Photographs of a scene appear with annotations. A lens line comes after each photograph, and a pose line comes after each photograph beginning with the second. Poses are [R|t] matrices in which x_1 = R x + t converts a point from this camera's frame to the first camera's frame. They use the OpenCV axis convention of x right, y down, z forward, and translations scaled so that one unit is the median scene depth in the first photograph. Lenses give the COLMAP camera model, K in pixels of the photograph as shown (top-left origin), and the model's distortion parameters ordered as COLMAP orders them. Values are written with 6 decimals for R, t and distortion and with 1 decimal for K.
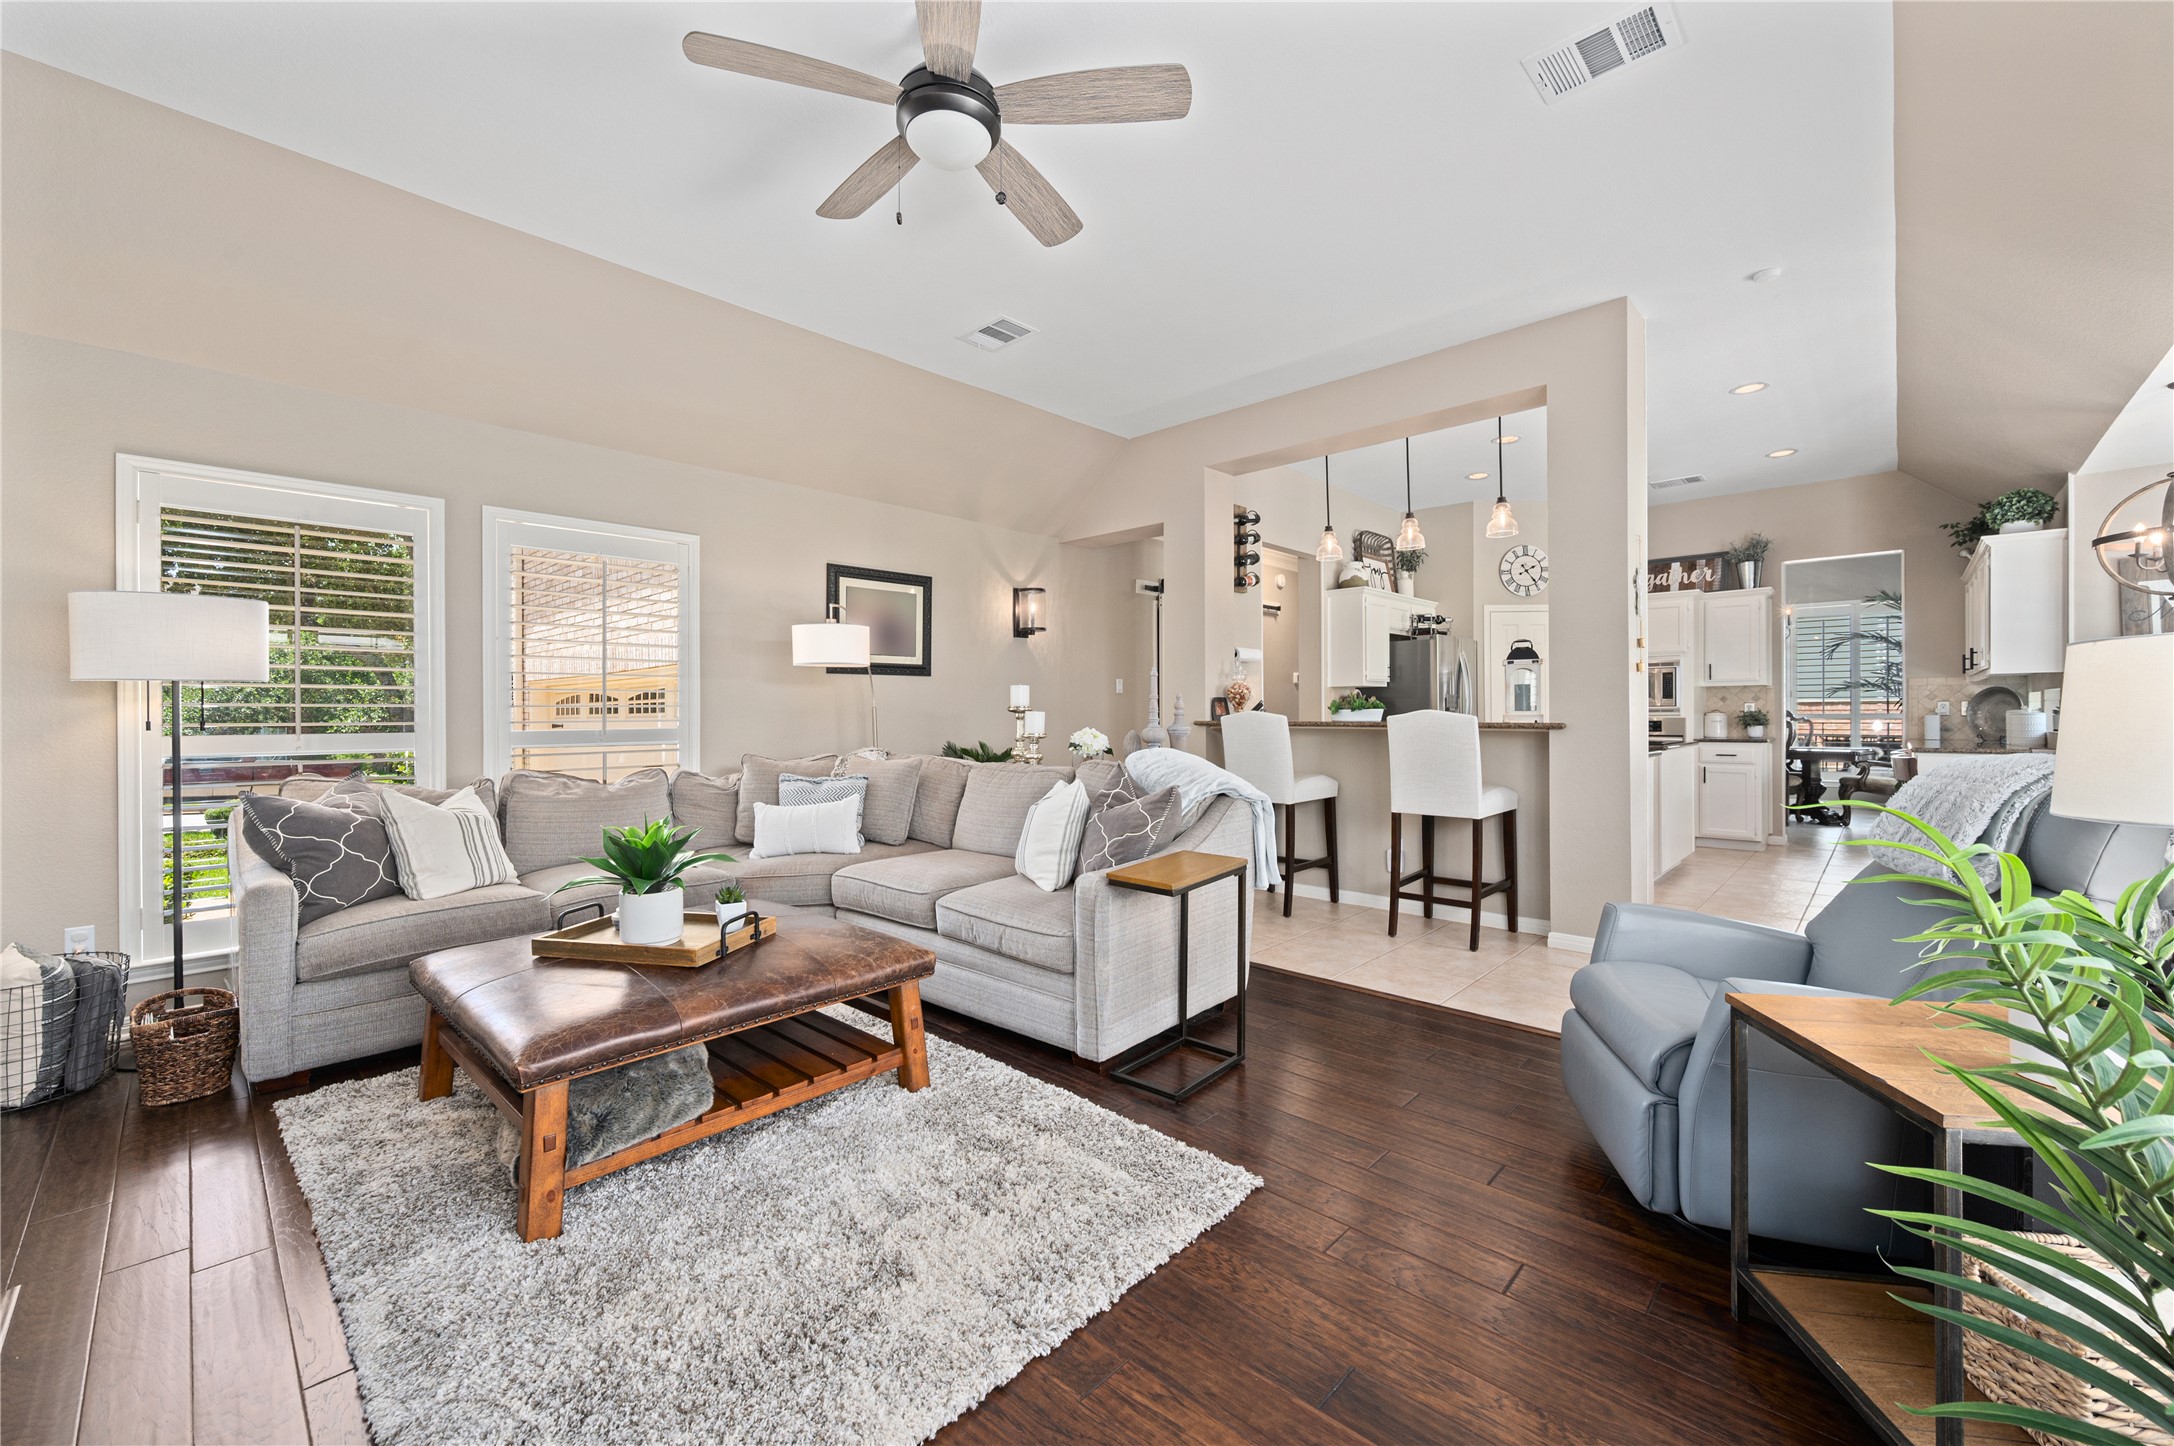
lens RADIAL K [[860.0, 0, 1090.2], [0, 860.0, 715.3], [0, 0, 1]] dist [-0.000065, 0.000521]
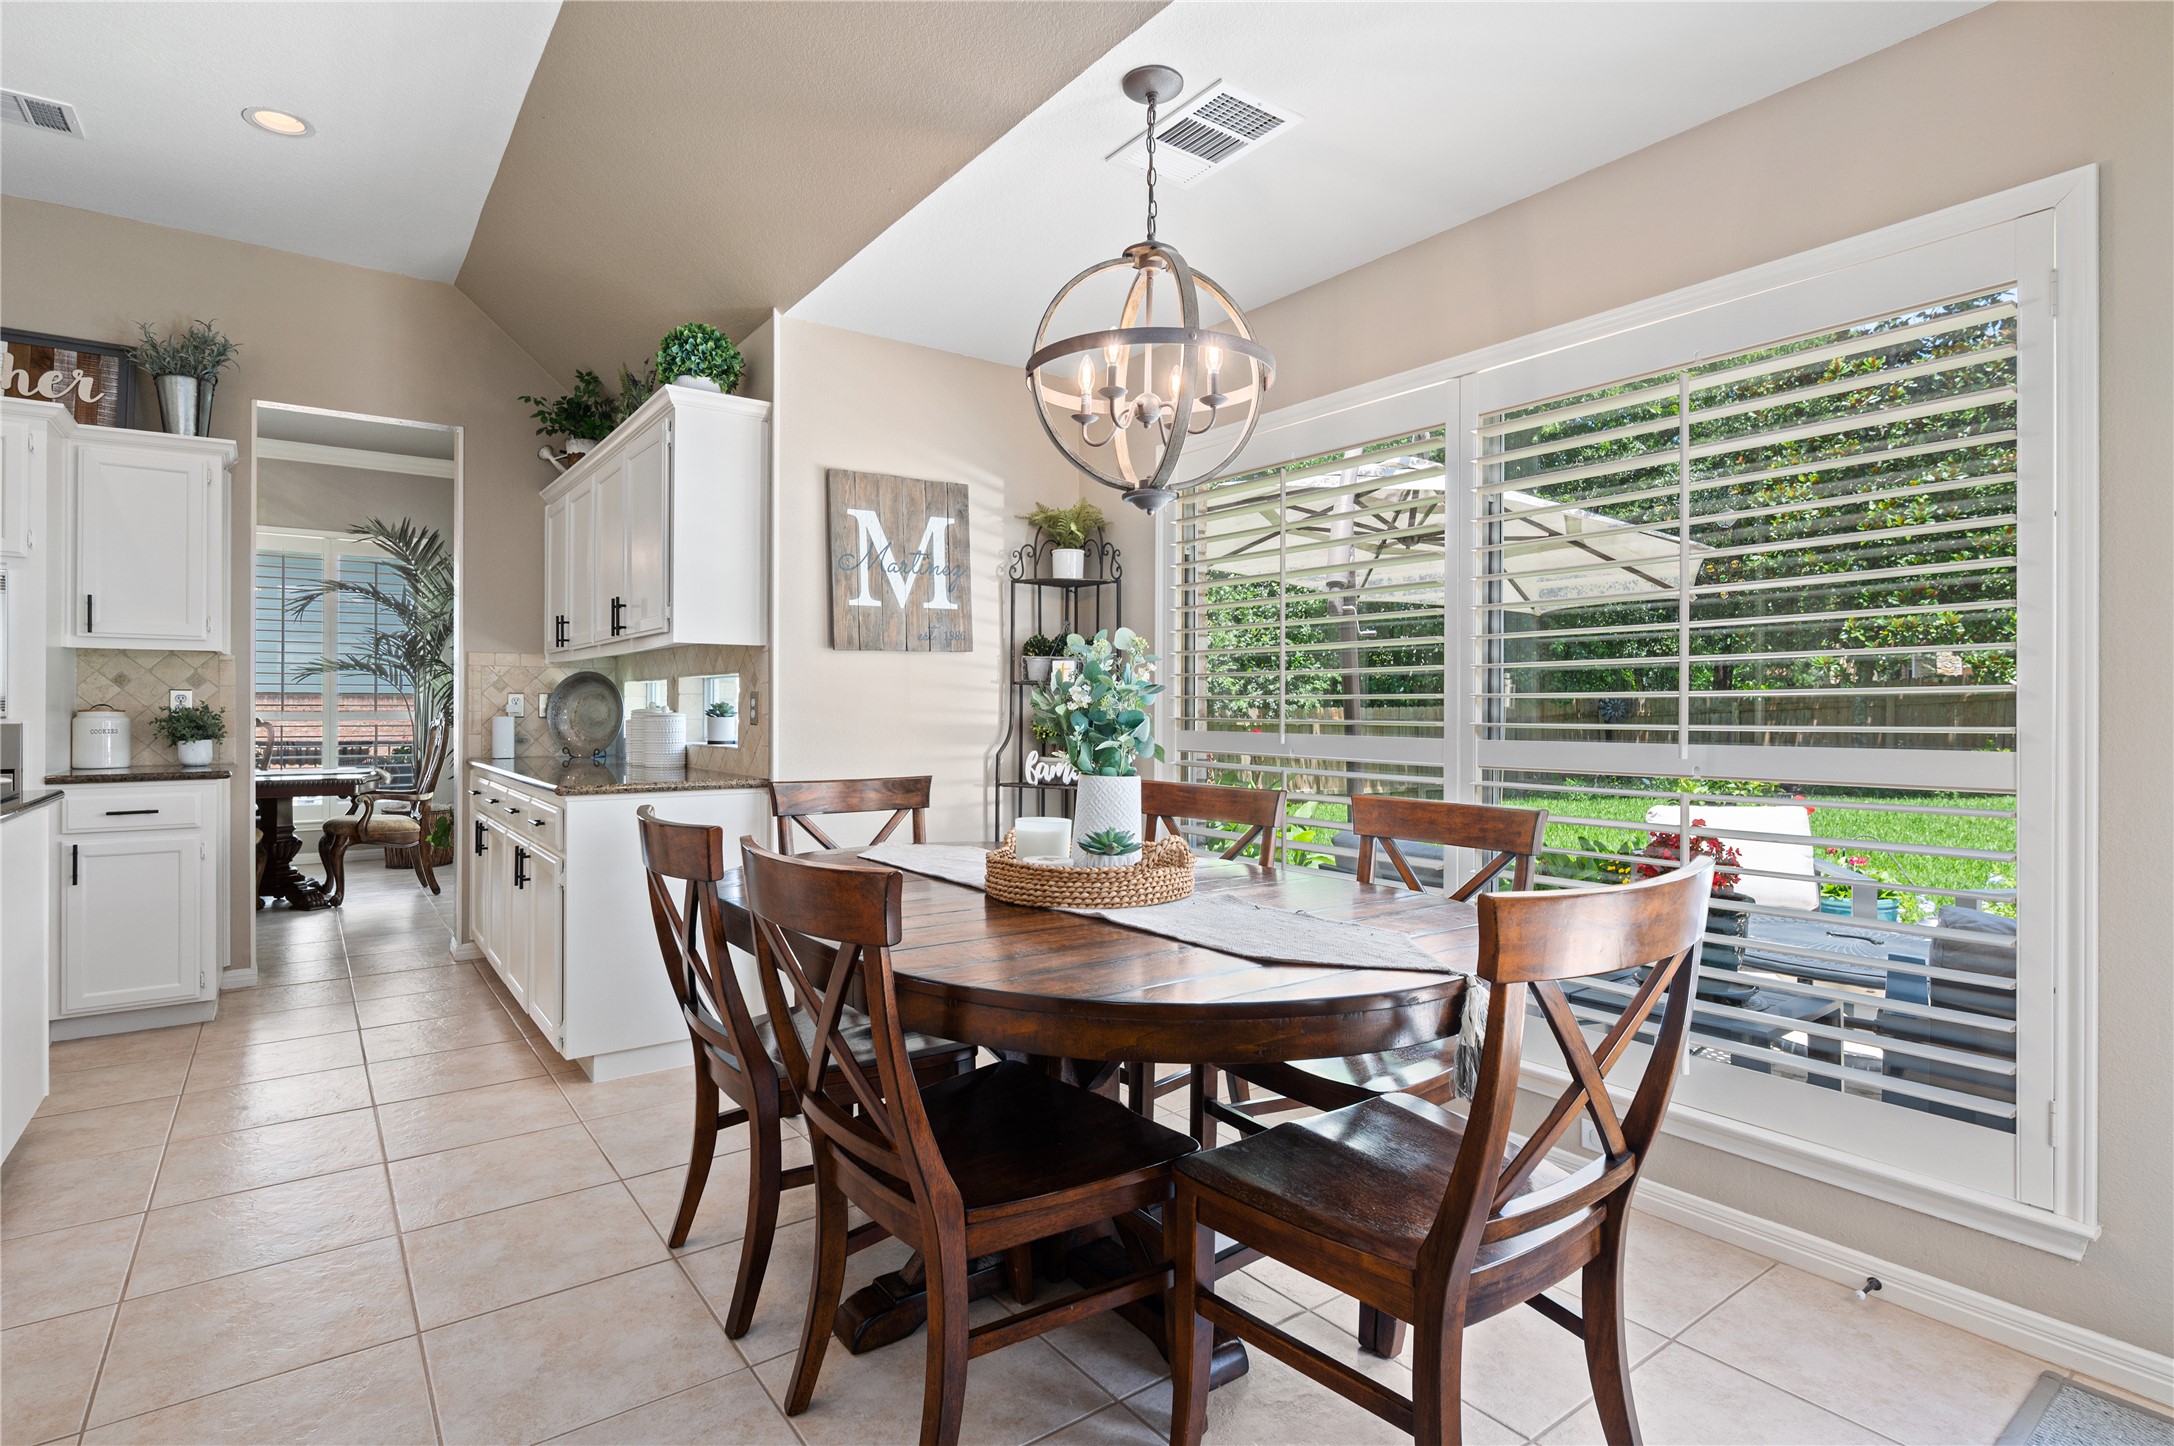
lens RADIAL K [[1080.9, 0, 1073.1], [0, 1080.9, 702.7], [0, 0, 1]] dist [0.003706, -0.000588]
pose [[0.189831, 0.008715, 0.981778, 0.296237], [-0.001943, 0.999962, -0.008501, -0.003771], [-0.981815, -0.000294, 0.189841, 0.432640]]
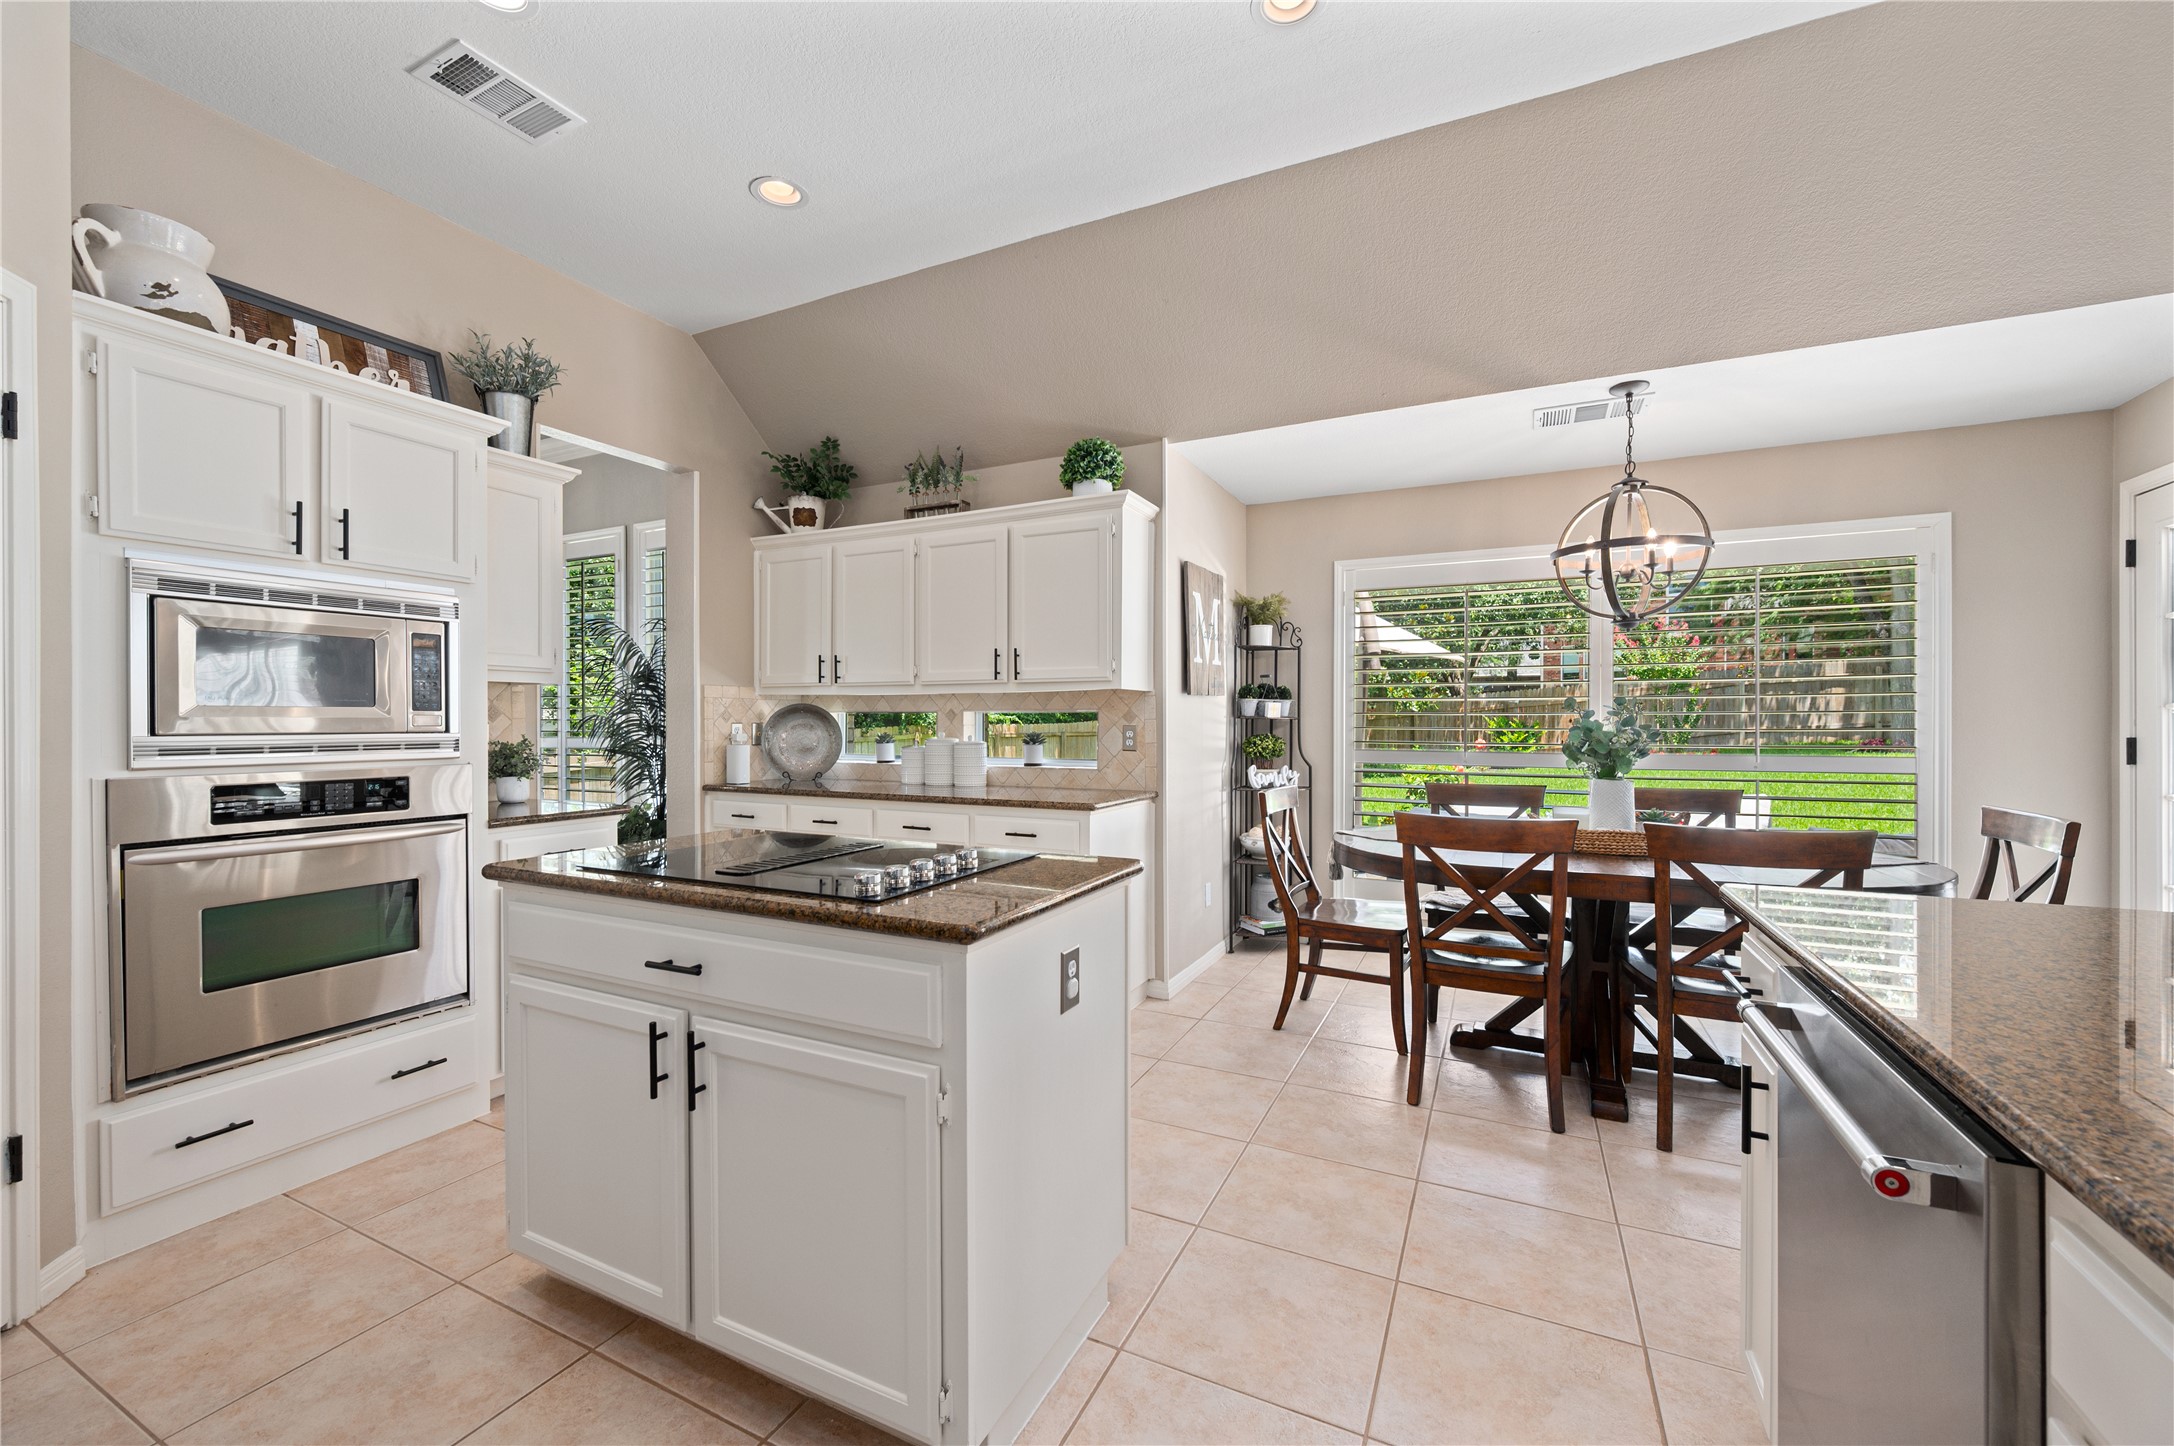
lens RADIAL K [[860.0, 0, 1087.6], [0, 860.0, 723.6], [0, 0, 1]] dist [-0.000065, 0.000521]
pose [[-0.291866, 0.000738, 0.956459, 0.268834], [0.001243, 0.999999, -0.000392, -0.014101], [-0.956458, 0.001075, -0.291867, 0.850255]]
